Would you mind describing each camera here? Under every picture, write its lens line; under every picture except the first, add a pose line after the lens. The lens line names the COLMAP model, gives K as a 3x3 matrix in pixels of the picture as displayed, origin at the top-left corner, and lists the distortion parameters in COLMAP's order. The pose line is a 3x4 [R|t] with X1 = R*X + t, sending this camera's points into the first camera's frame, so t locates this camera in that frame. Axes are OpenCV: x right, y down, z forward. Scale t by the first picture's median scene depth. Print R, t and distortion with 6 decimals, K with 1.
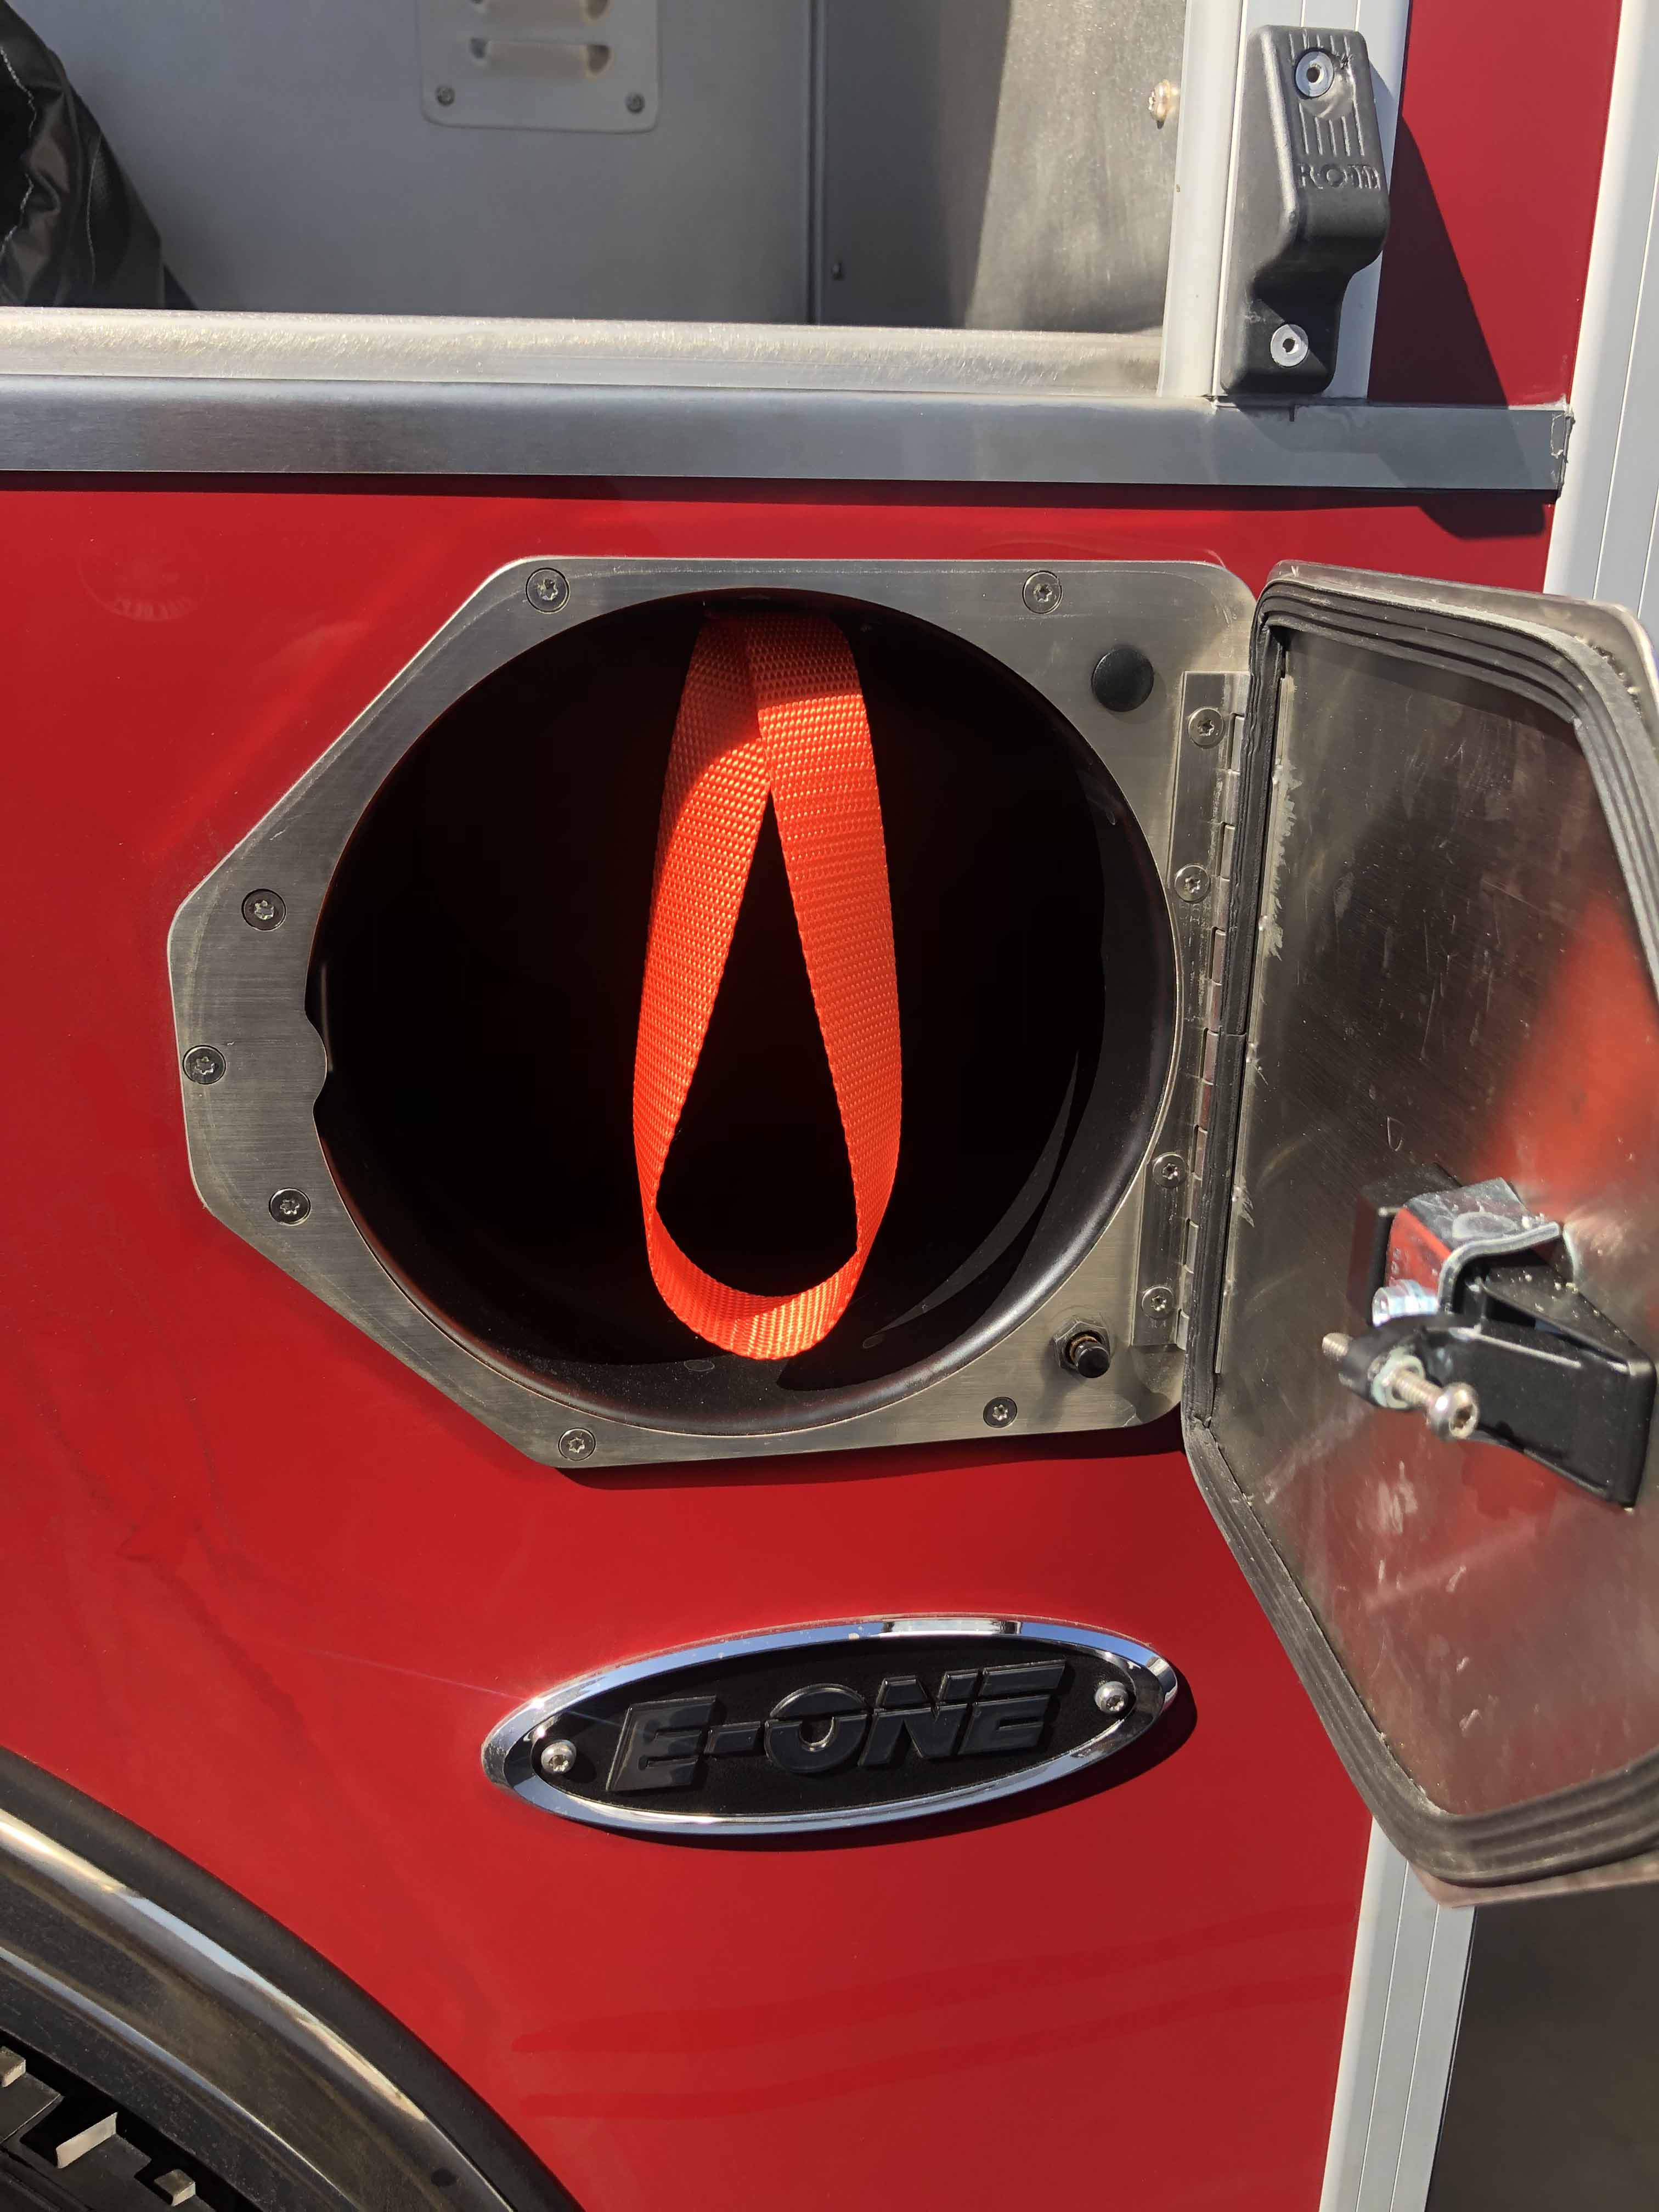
lens RADIAL K [[1765.5, 0, 829.5], [0, 1765.5, 1106.0], [0, 0, 1]] dist [0.004924, 0.000959]
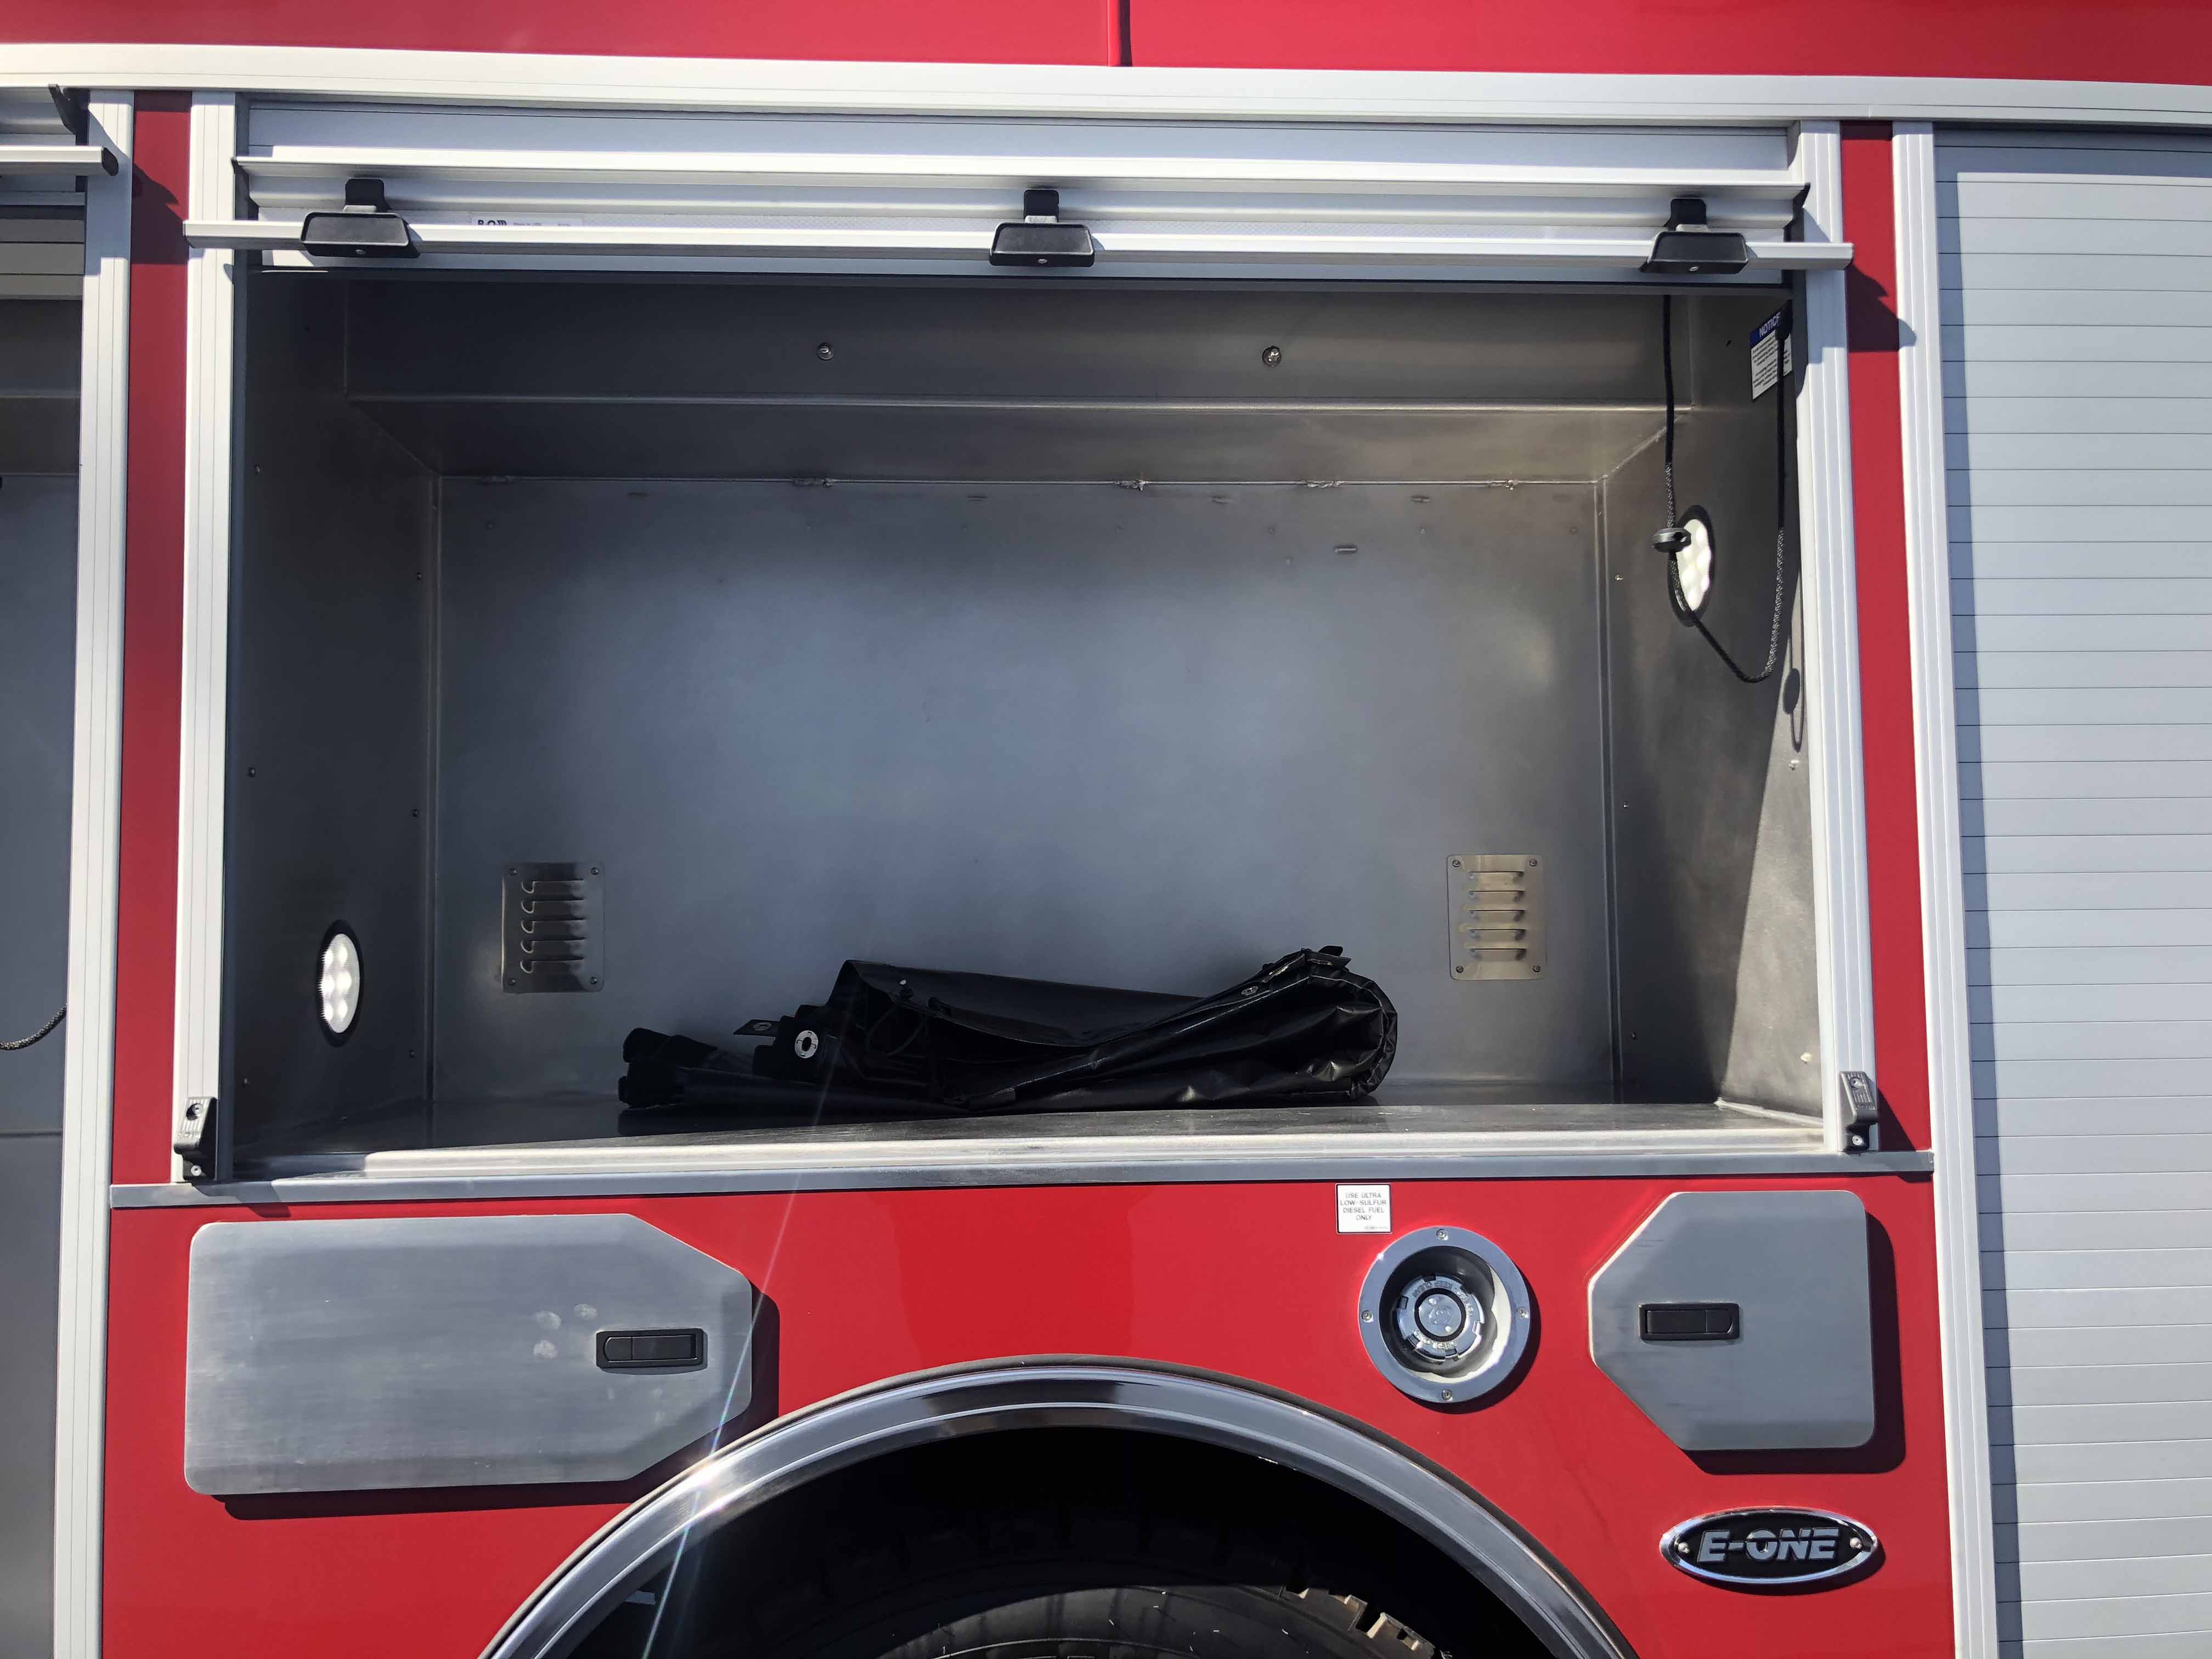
lens RADIAL K [[1765.5, 0, 1106.0], [0, 1765.5, 829.5], [0, 0, 1]] dist [0.004924, 0.000959]
pose [[0.991850, -0.030066, -0.123816, -0.909059], [-0.023854, 0.910761, -0.412243, 0.629665], [0.125161, 0.411837, 0.902621, -3.109083]]
